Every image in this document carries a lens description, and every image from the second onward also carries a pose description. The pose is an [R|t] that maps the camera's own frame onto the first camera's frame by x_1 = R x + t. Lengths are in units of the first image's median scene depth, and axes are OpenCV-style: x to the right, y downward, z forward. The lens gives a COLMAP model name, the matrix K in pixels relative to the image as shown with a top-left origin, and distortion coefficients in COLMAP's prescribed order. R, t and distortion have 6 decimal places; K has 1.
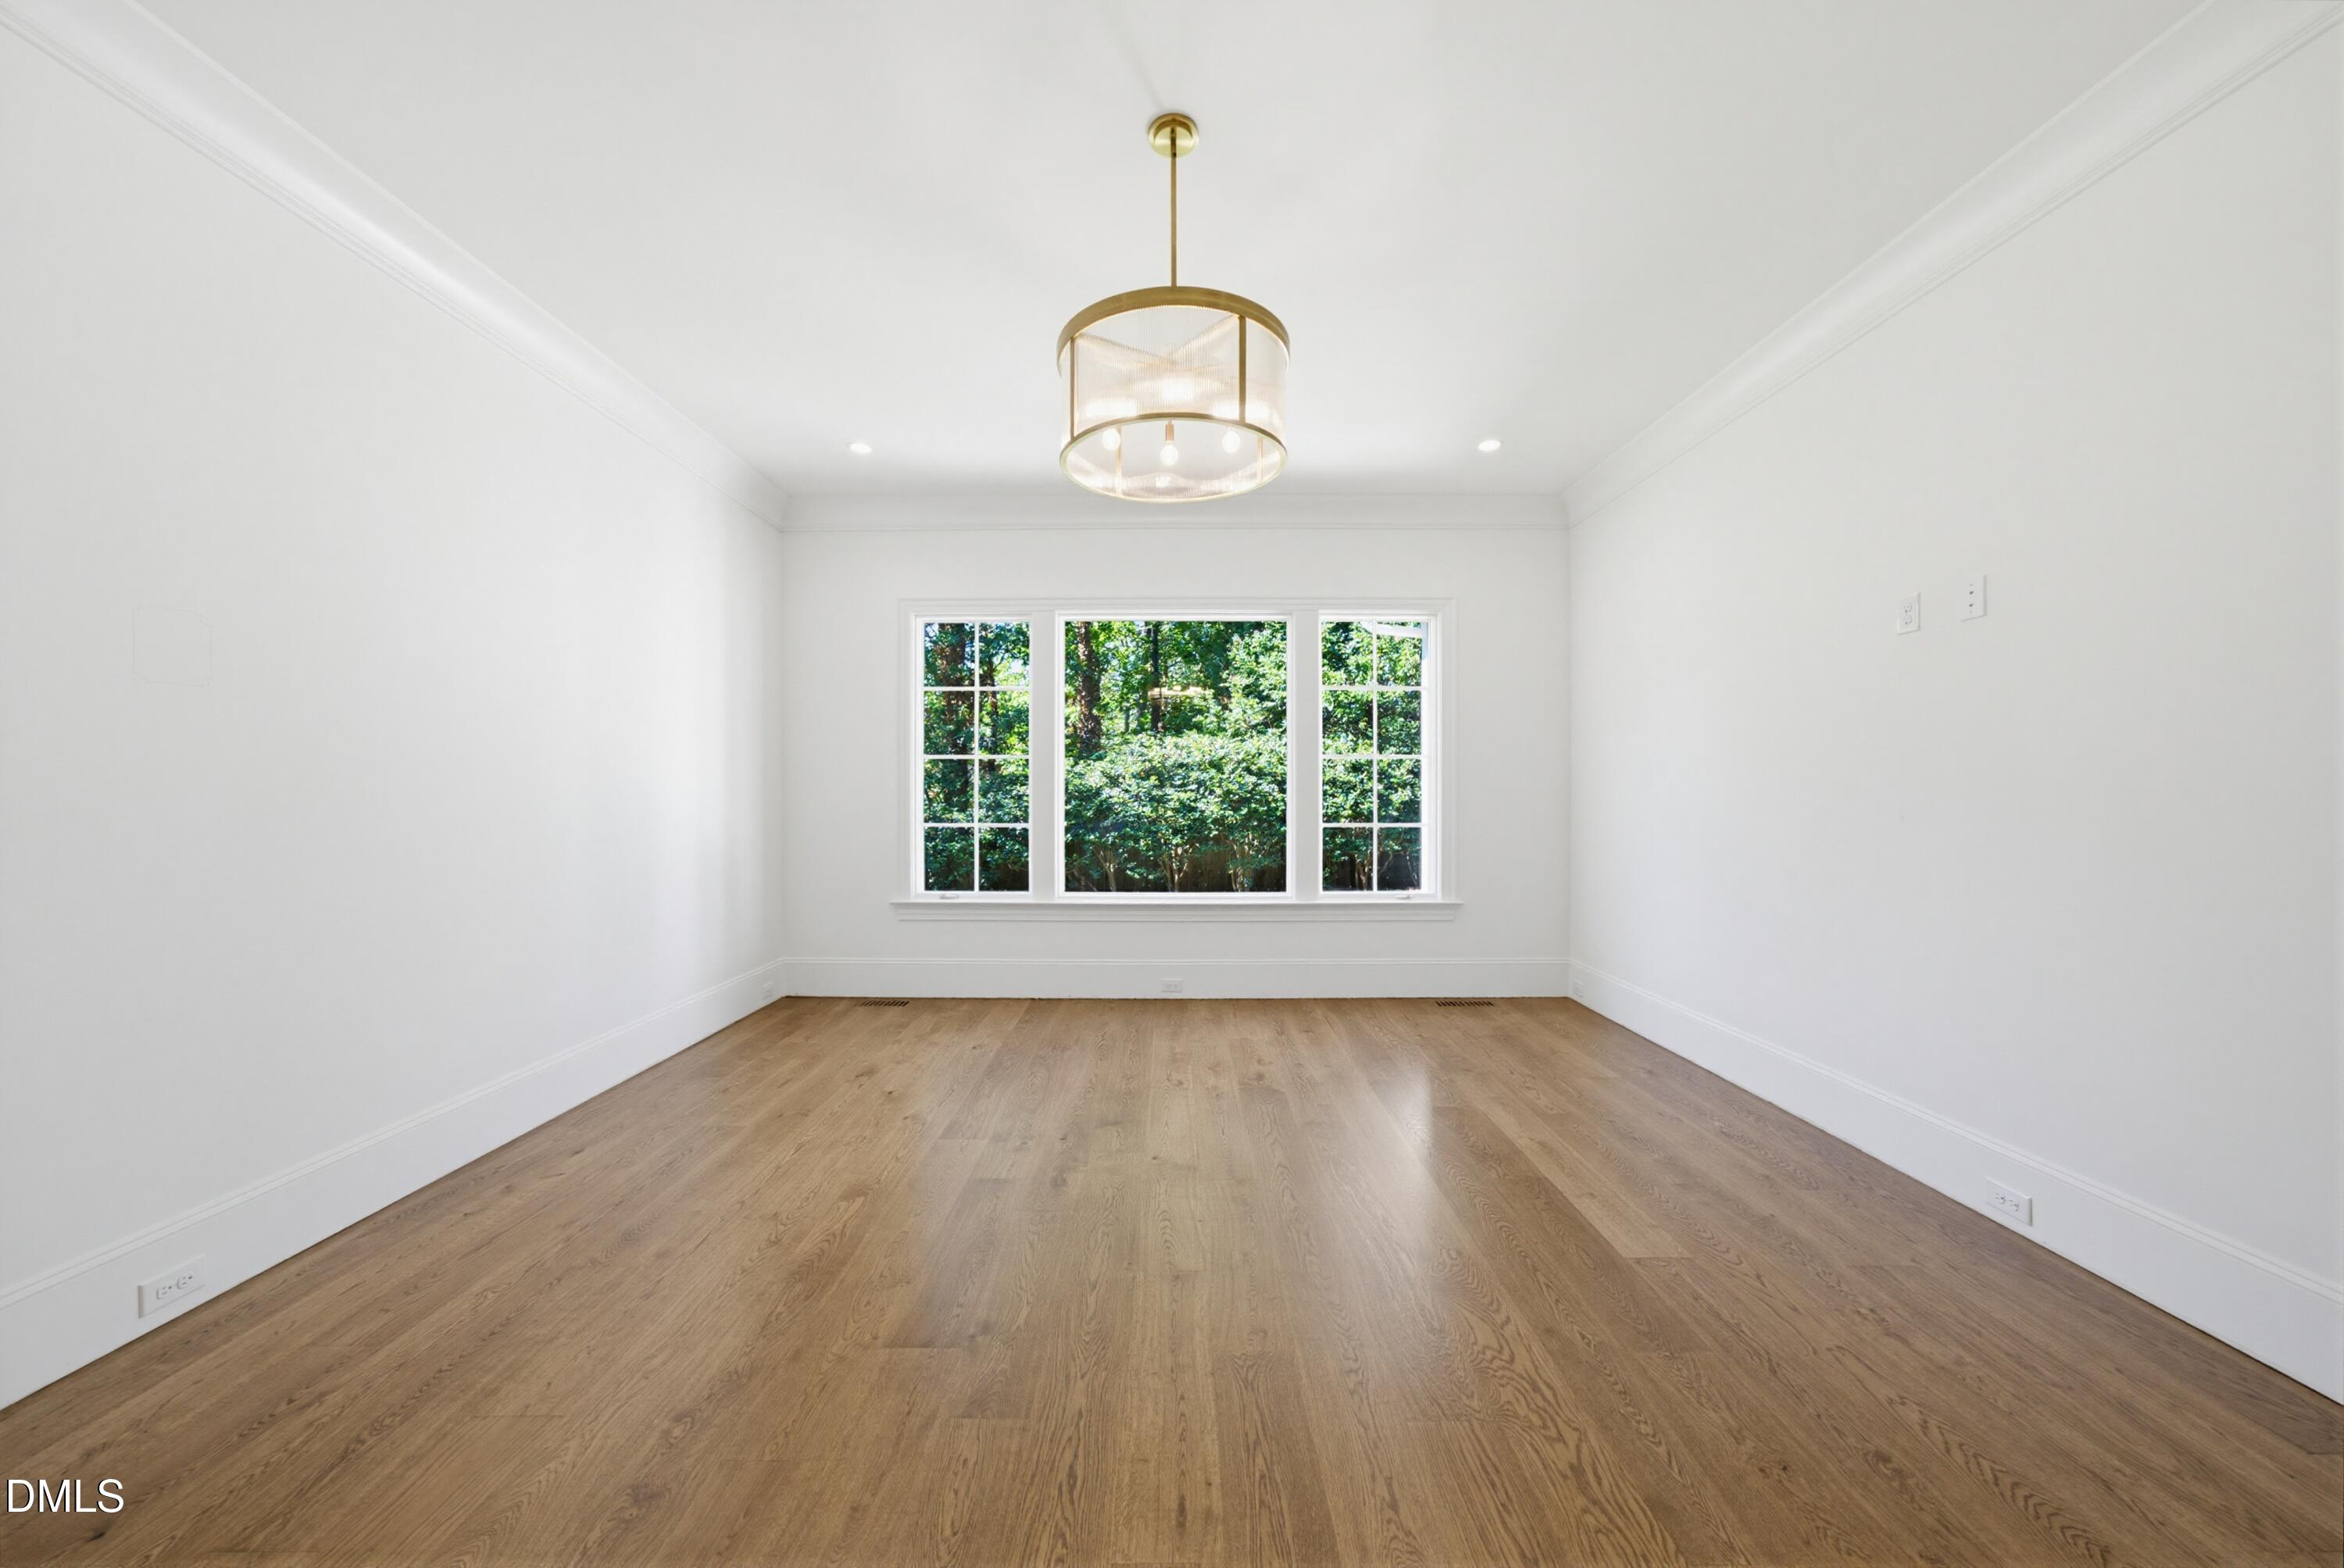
lens RADIAL K [[804.0, 0, 1171.2], [0, 804.0, 791.8], [0, 0, 1]] dist [-0.002991, 0.001120]
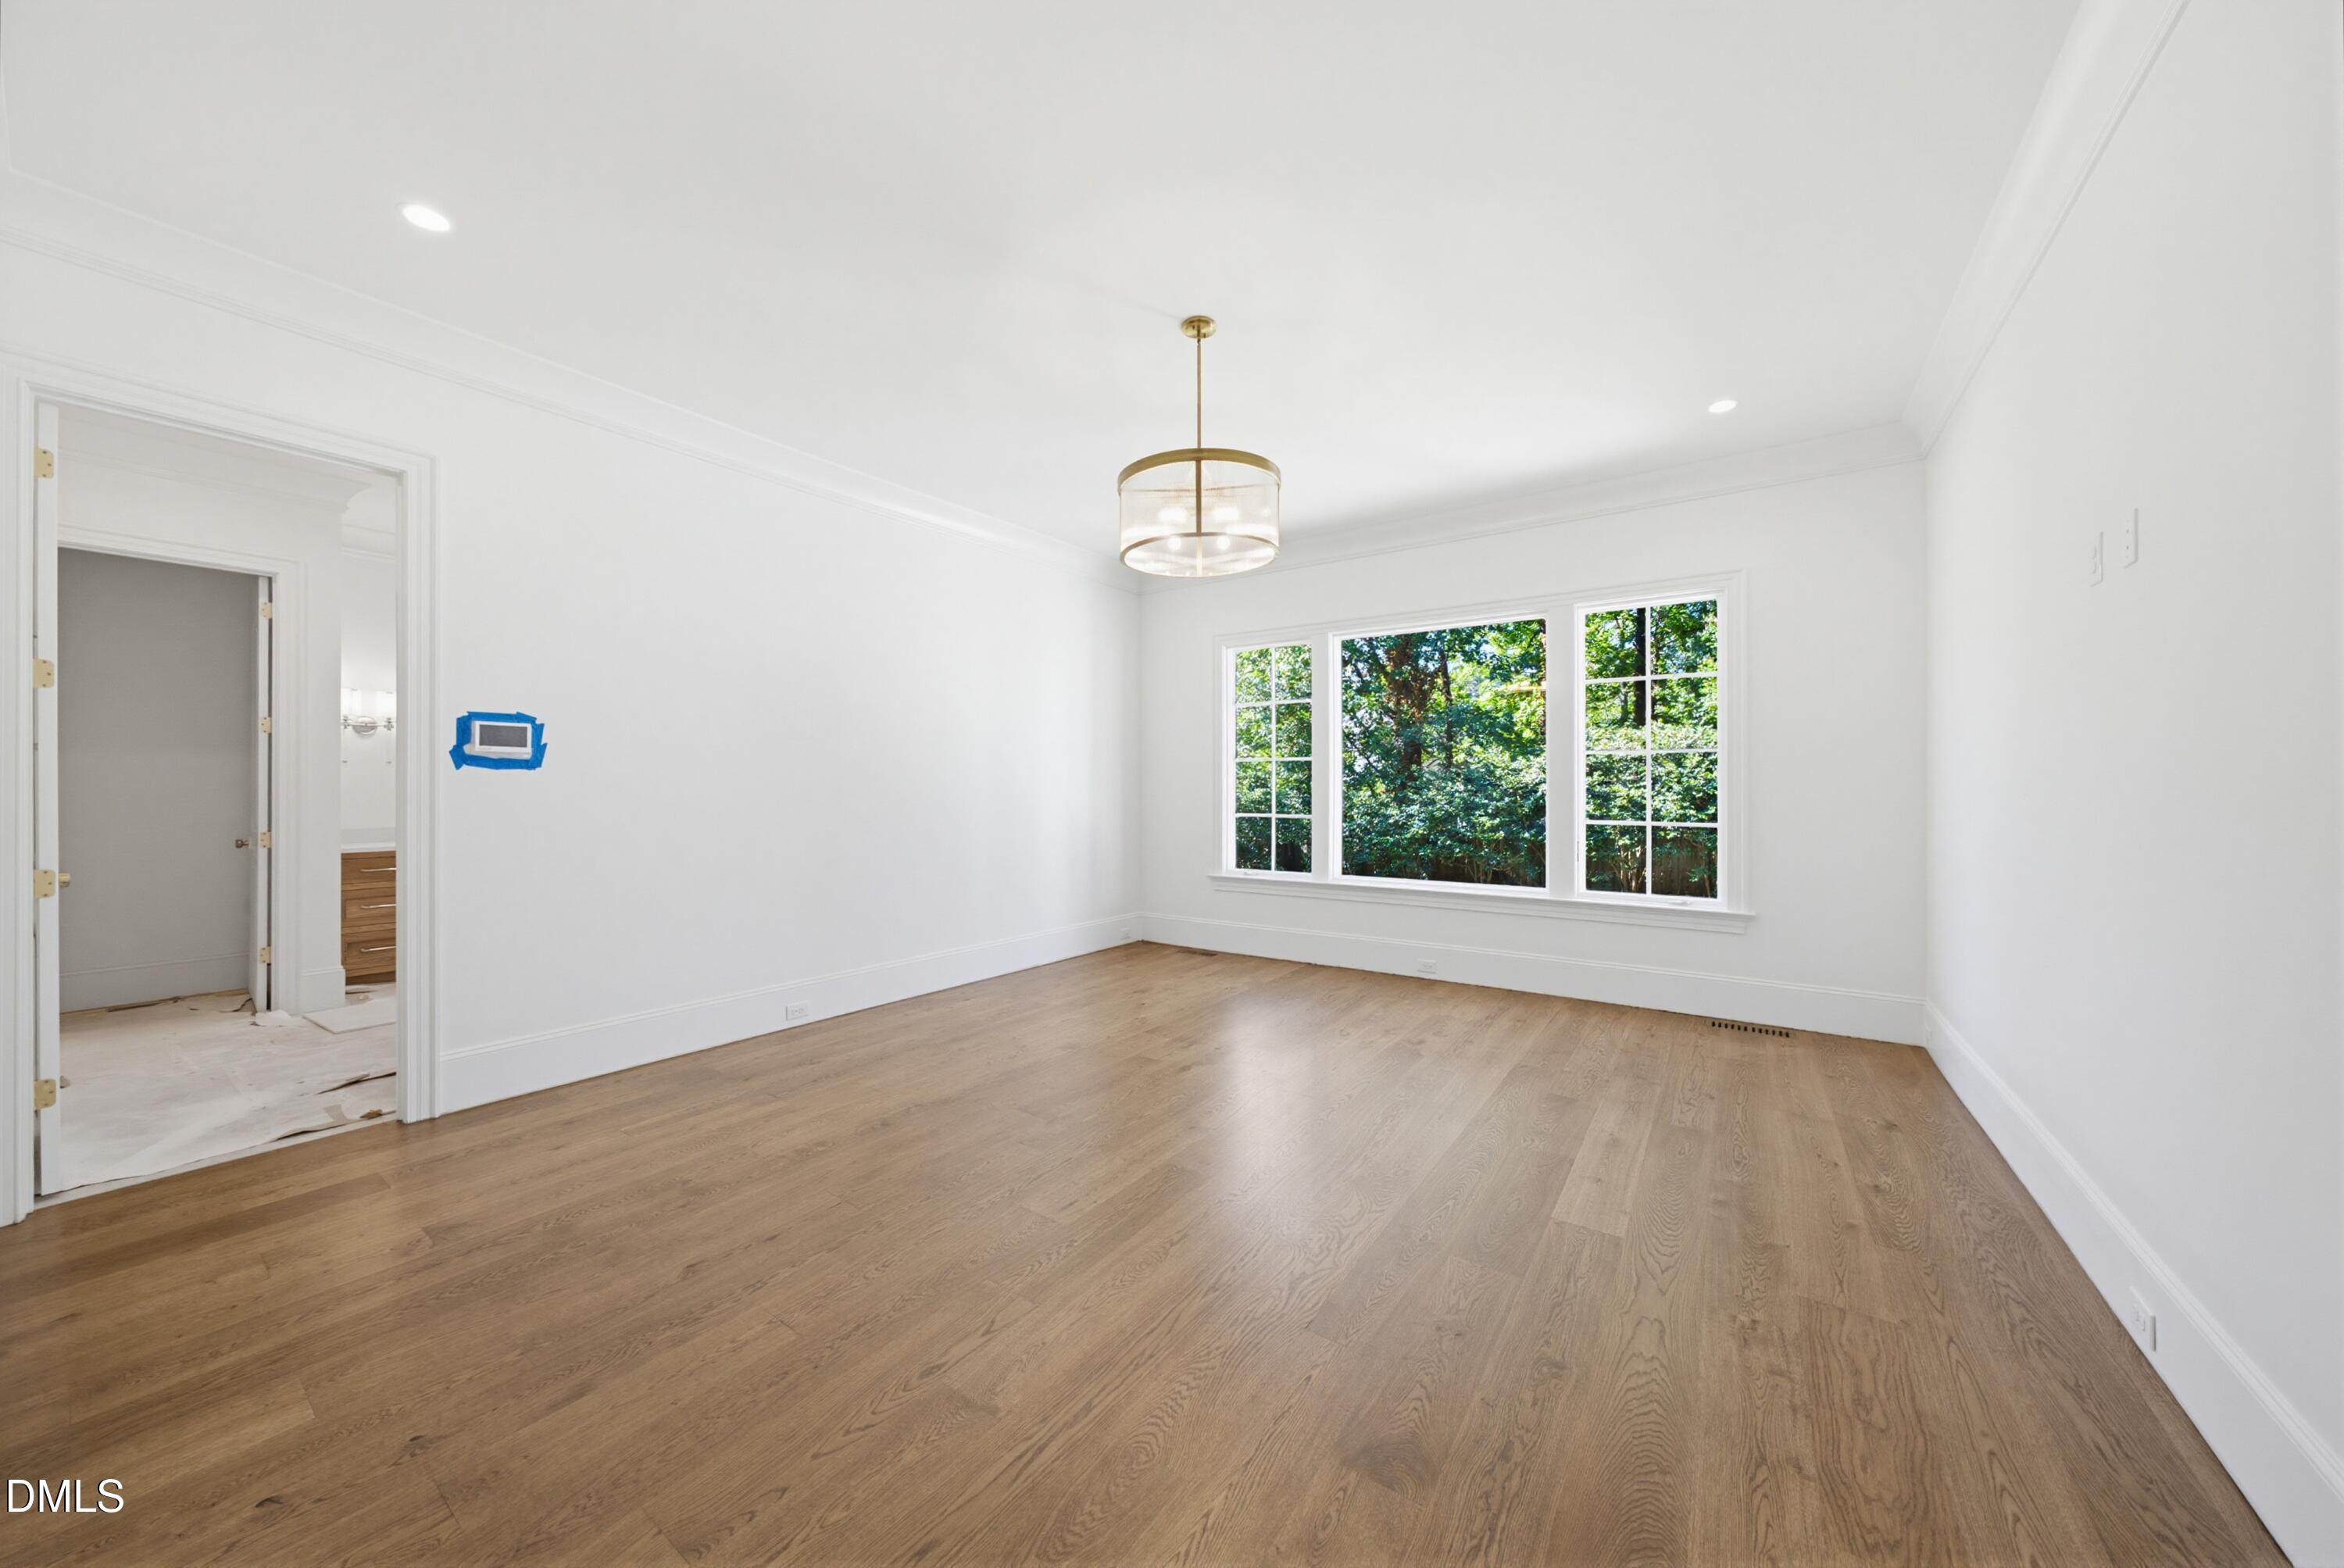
lens RADIAL K [[804.0, 0, 1176.9], [0, 804.0, 796.7], [0, 0, 1]] dist [-0.002991, 0.001120]
pose [[0.815727, 0.004889, -0.578416, 0.350342], [0.001337, 0.999946, 0.010337, -0.001276], [0.578435, -0.009206, 0.815676, -0.080087]]
